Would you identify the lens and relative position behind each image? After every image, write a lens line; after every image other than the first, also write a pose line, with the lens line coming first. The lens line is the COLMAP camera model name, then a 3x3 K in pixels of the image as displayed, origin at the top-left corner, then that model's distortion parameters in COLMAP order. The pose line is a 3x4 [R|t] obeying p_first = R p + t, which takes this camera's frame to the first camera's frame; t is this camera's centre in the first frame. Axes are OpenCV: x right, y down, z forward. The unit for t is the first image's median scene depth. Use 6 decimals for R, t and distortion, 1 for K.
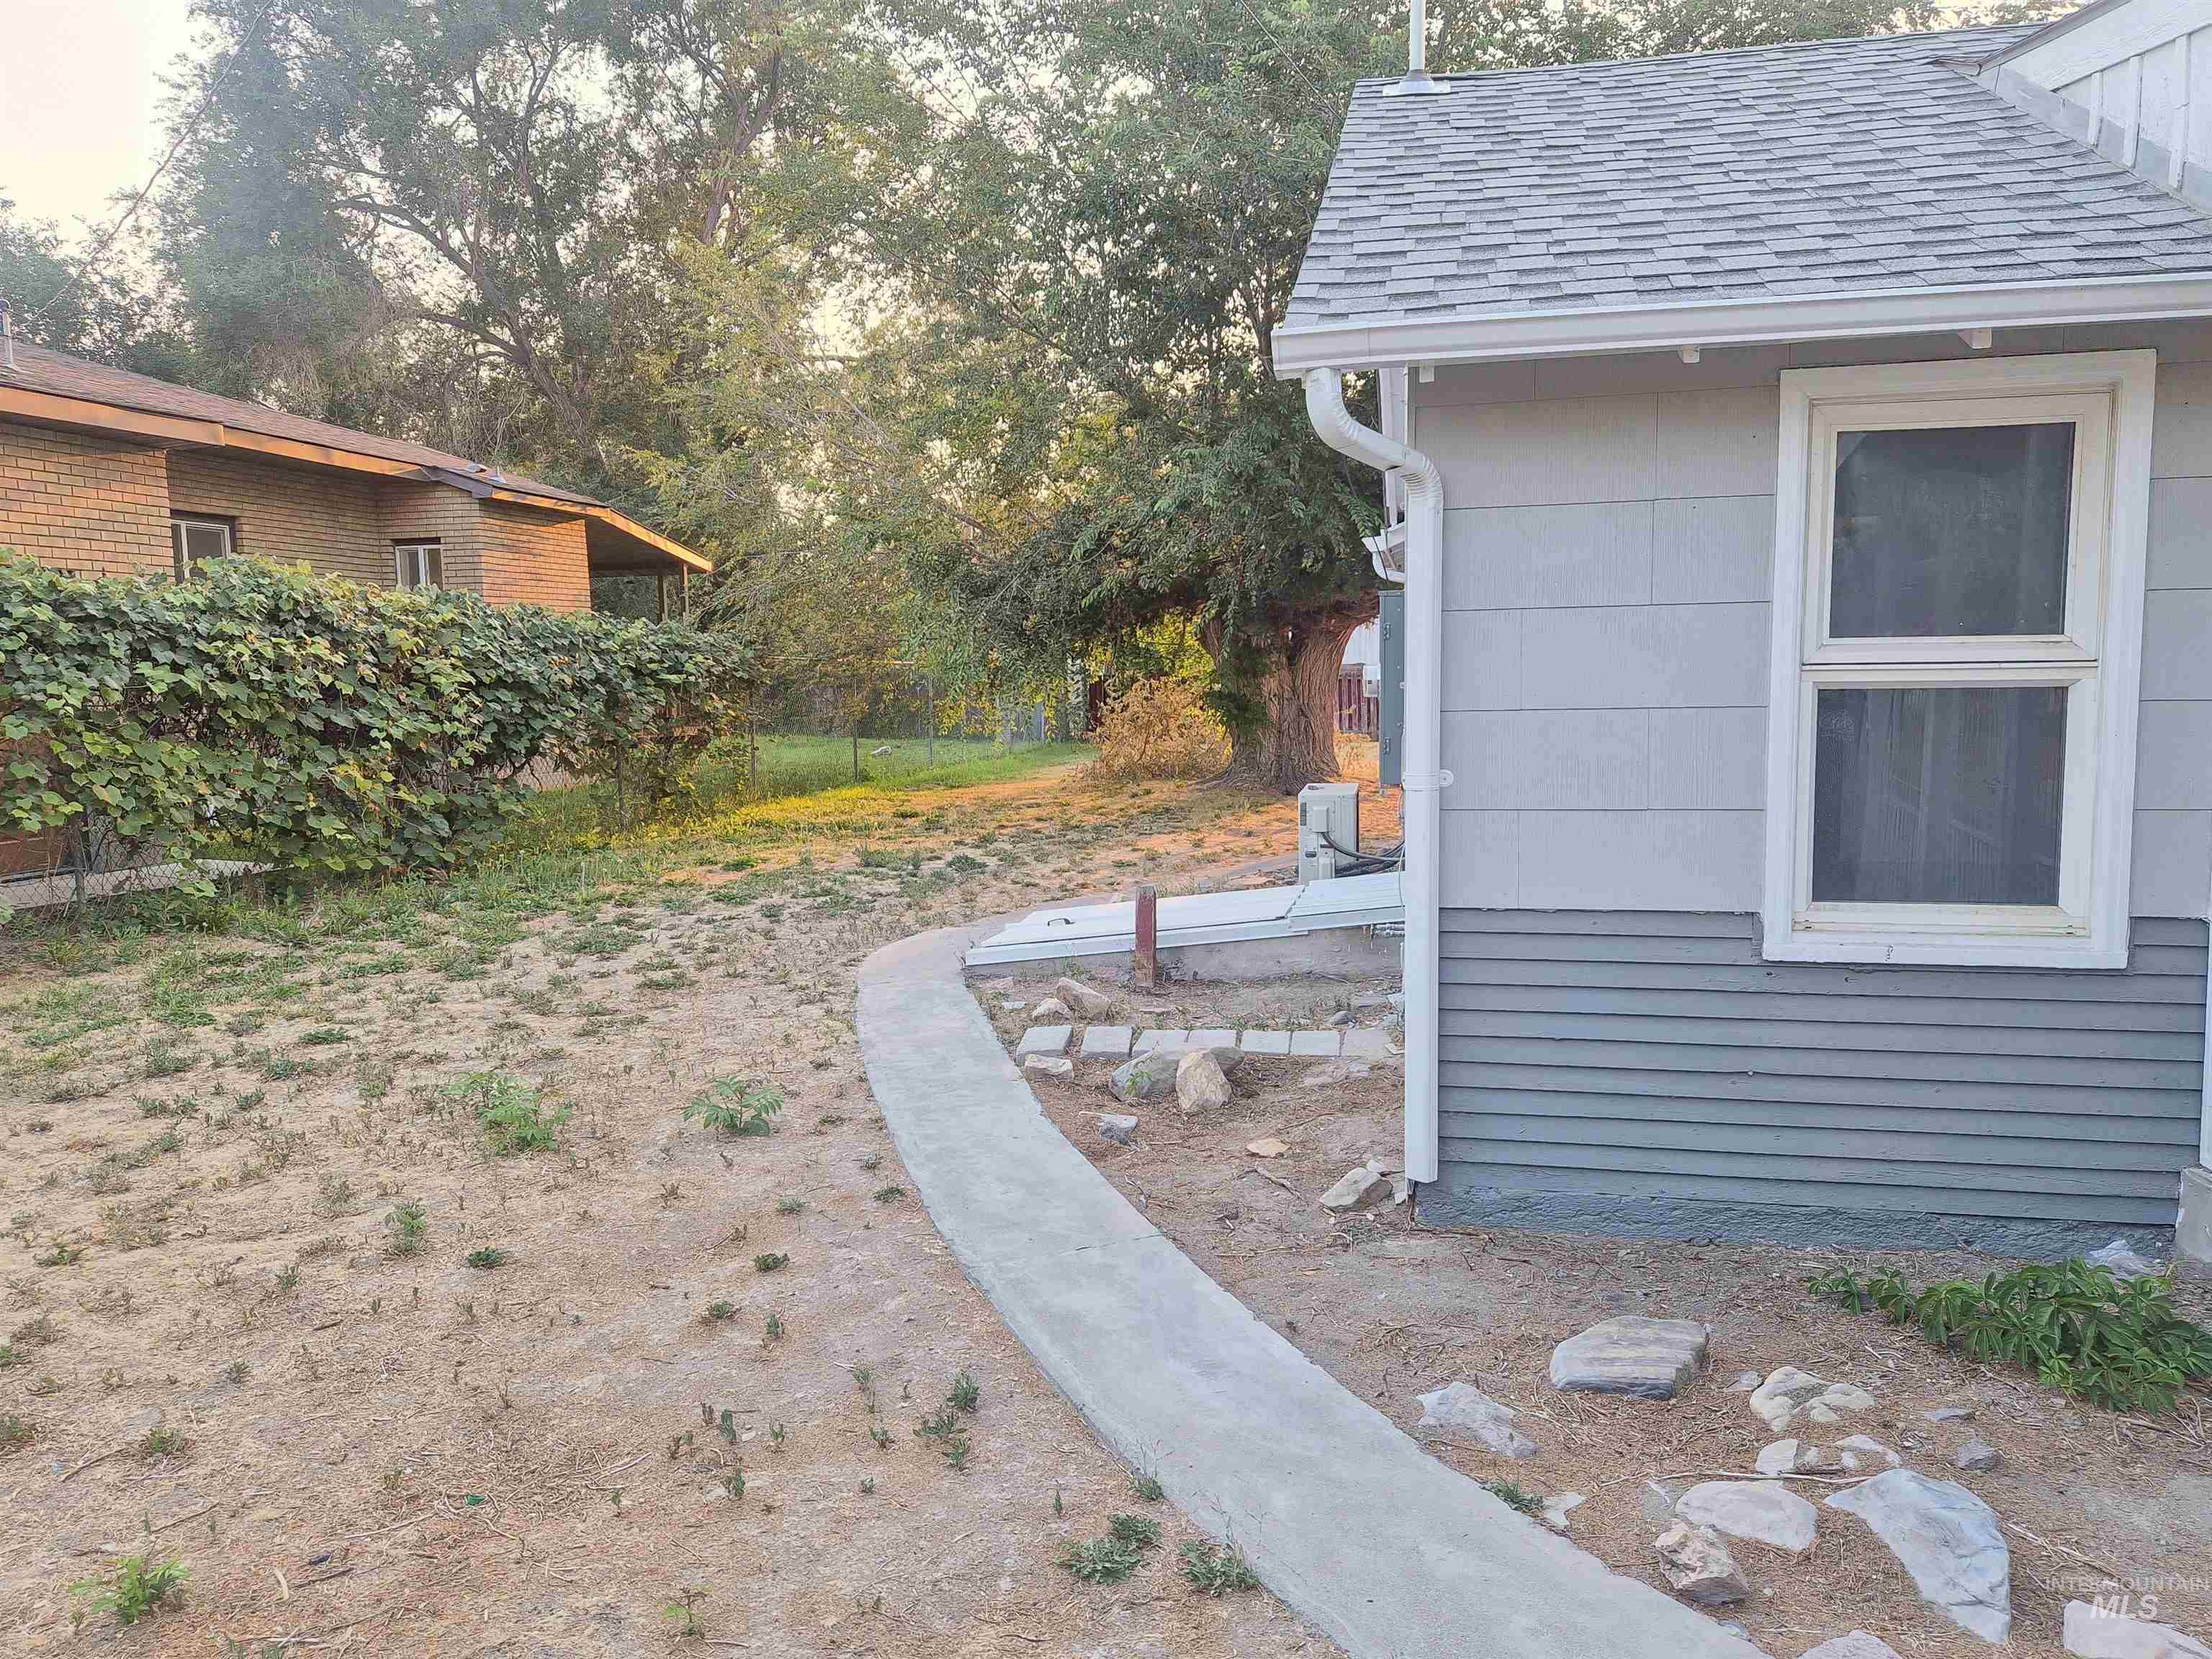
lens RADIAL K [[1621.4, 0, 1106.0], [0, 1621.4, 829.5], [0, 0, 1]] dist [0.000566, -0.005015]
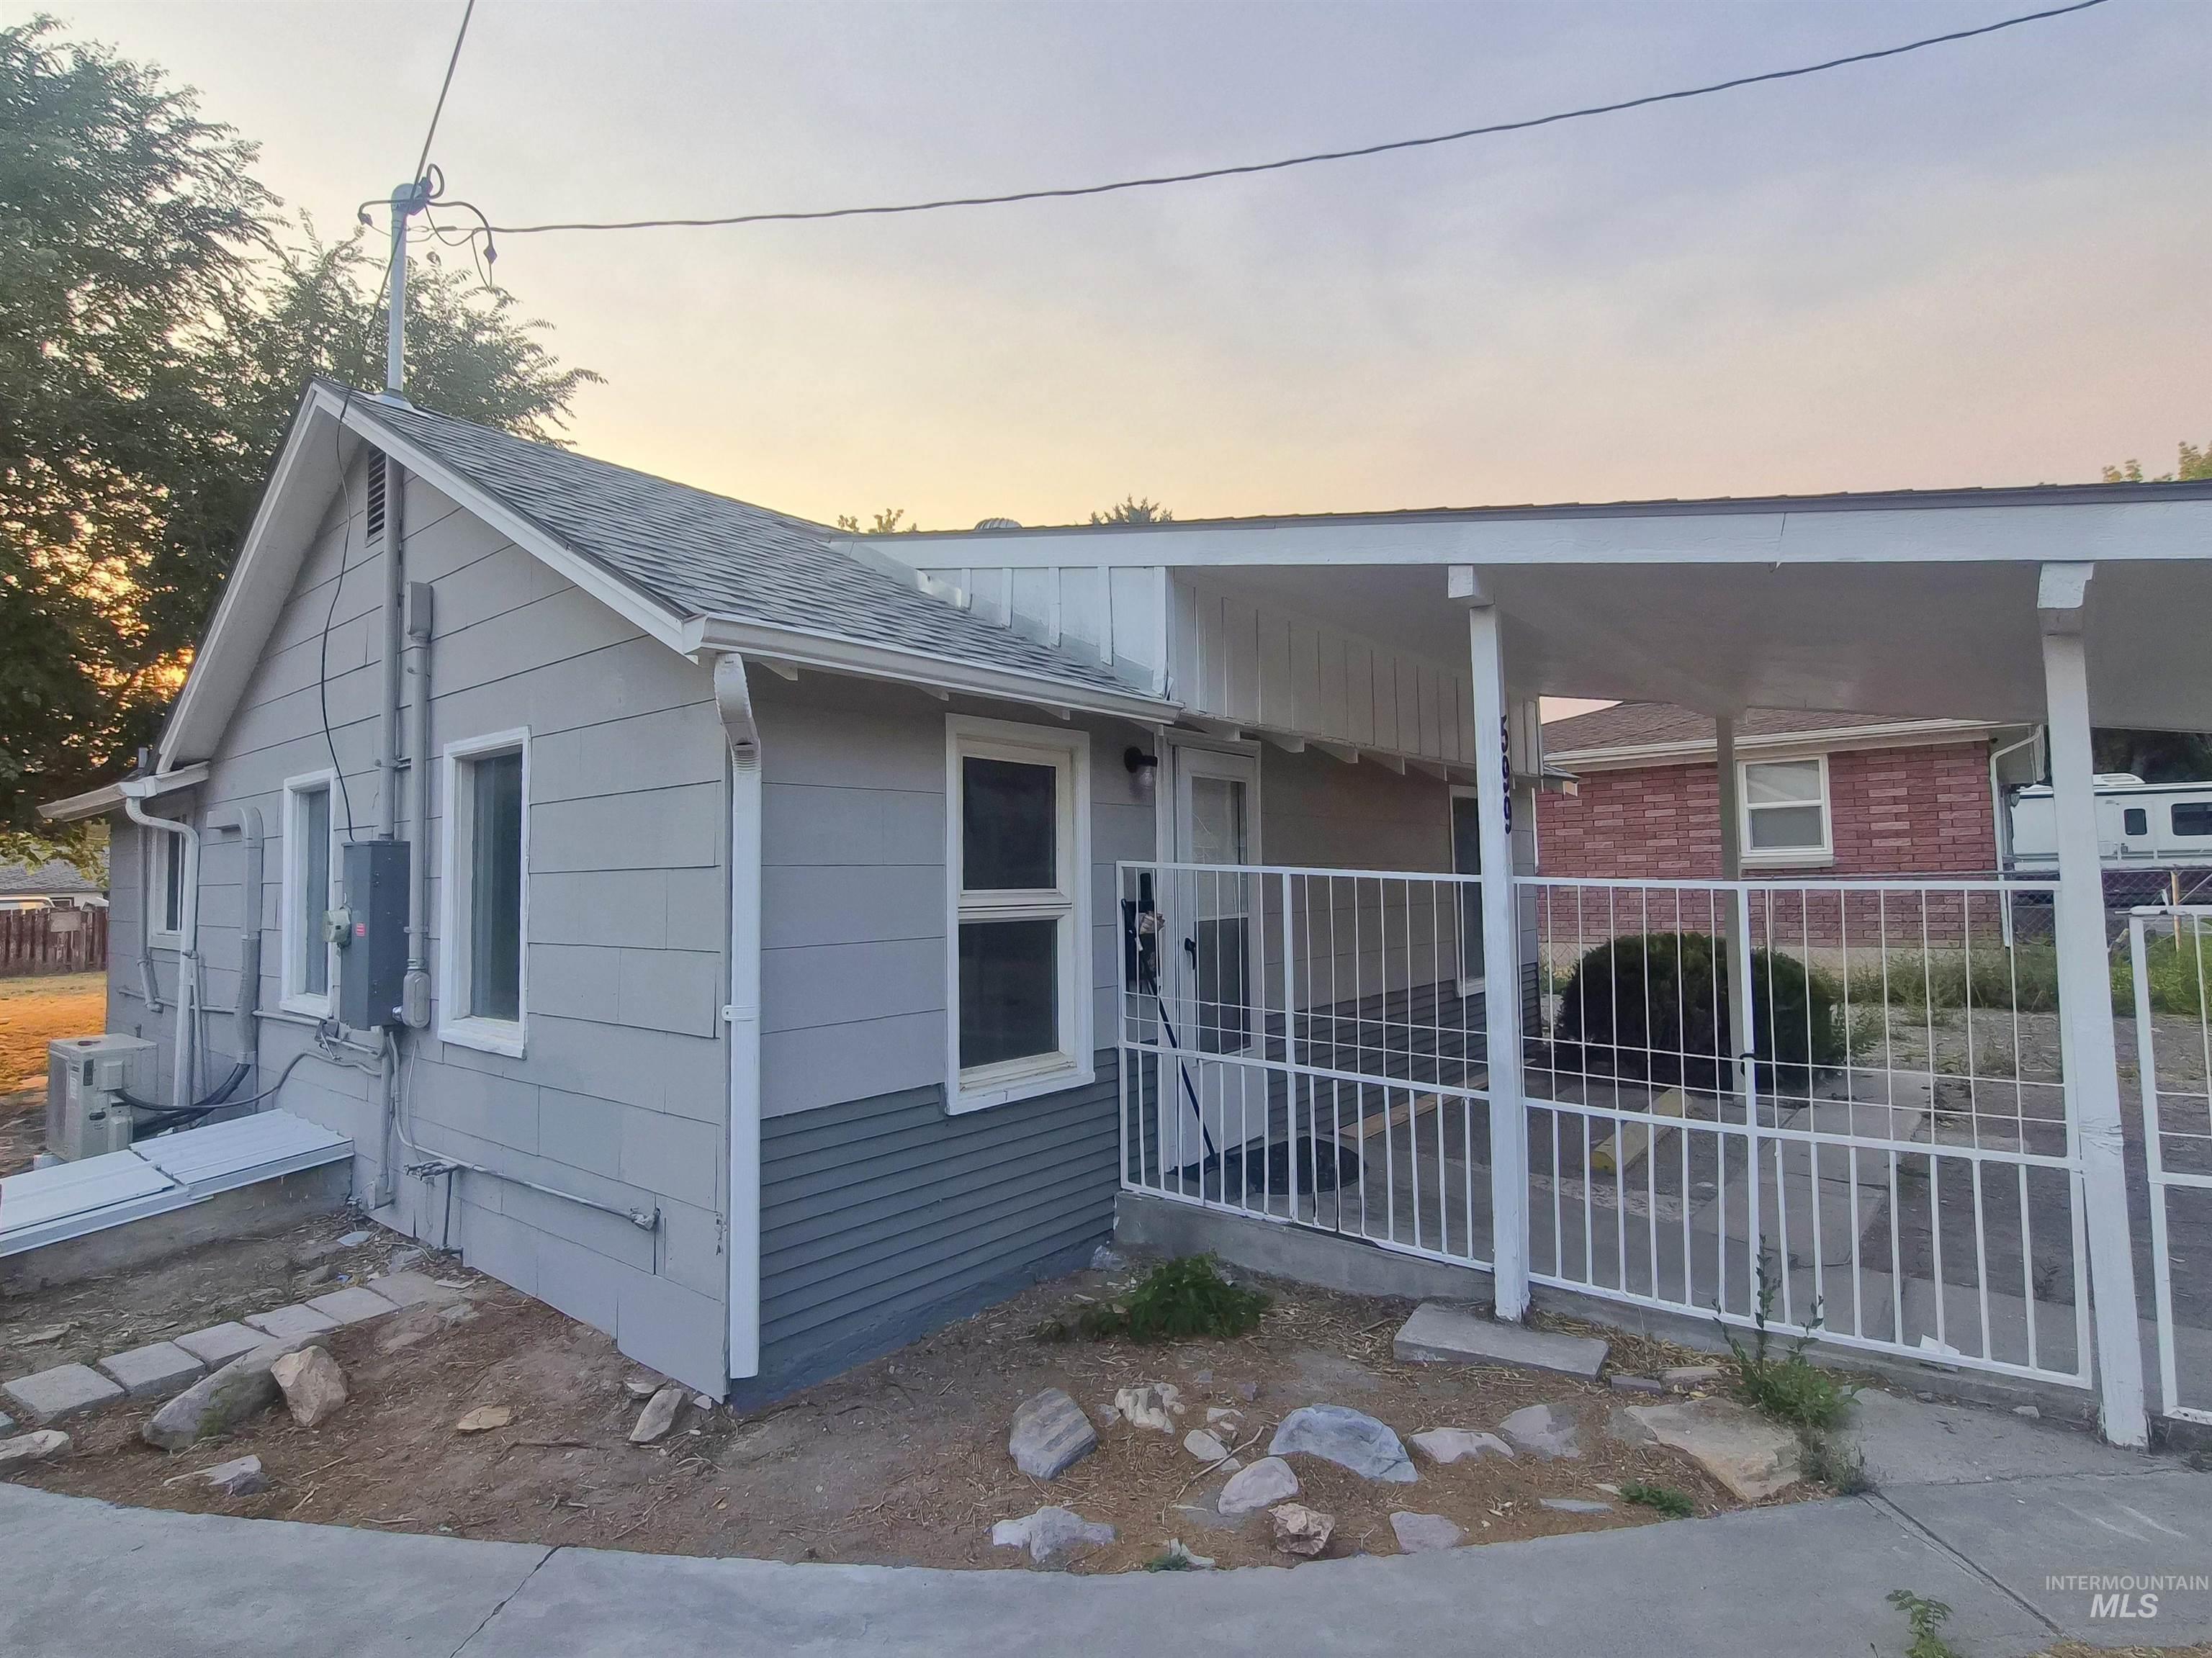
lens RADIAL K [[1117.7, 0, 1106.0], [0, 1117.7, 829.0], [0, 0, 1]] dist [-0.000056, -0.000890]
pose [[0.444330, 0.051060, 0.894407, -0.431418], [0.096657, 0.989814, -0.104525, -0.054349], [-0.890634, 0.132894, 0.434869, 0.430075]]
